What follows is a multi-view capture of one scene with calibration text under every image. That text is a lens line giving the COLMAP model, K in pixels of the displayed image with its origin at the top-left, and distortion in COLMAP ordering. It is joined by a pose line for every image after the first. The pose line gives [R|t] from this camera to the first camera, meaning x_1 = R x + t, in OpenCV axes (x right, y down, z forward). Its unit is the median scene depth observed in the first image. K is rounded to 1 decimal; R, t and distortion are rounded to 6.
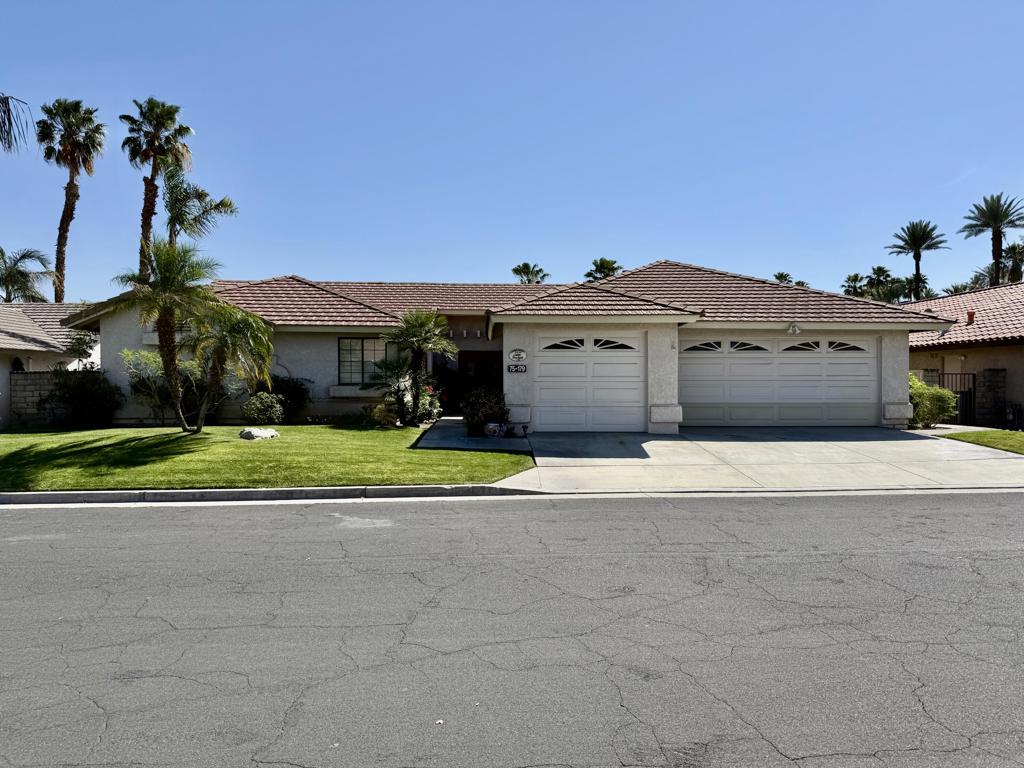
lens RADIAL K [[706.6, 0, 508.4], [0, 706.6, 383.1], [0, 0, 1]] dist [0.101917, -0.146941]
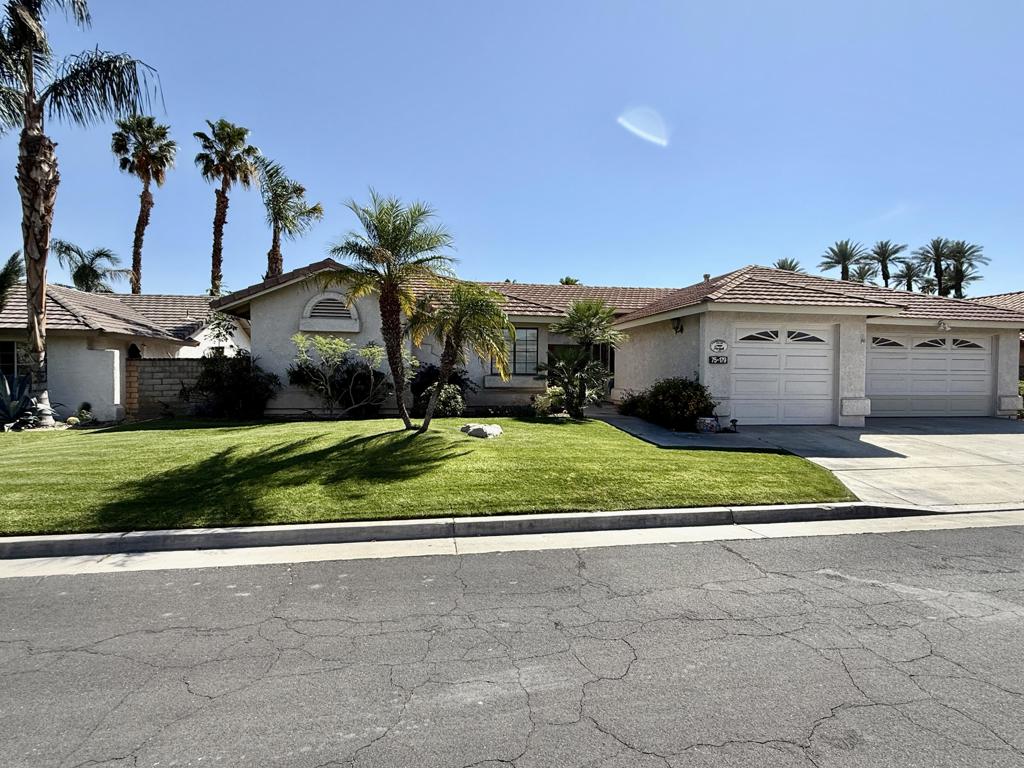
lens RADIAL K [[522.5, 0, 514.3], [0, 522.5, 382.2], [0, 0, 1]] dist [0.001855, 0.000364]
pose [[0.993570, 0.006659, 0.113022, -0.305782], [-0.008541, 0.999833, 0.016175, 0.000427], [-0.112896, -0.017036, 0.993461, 0.284264]]
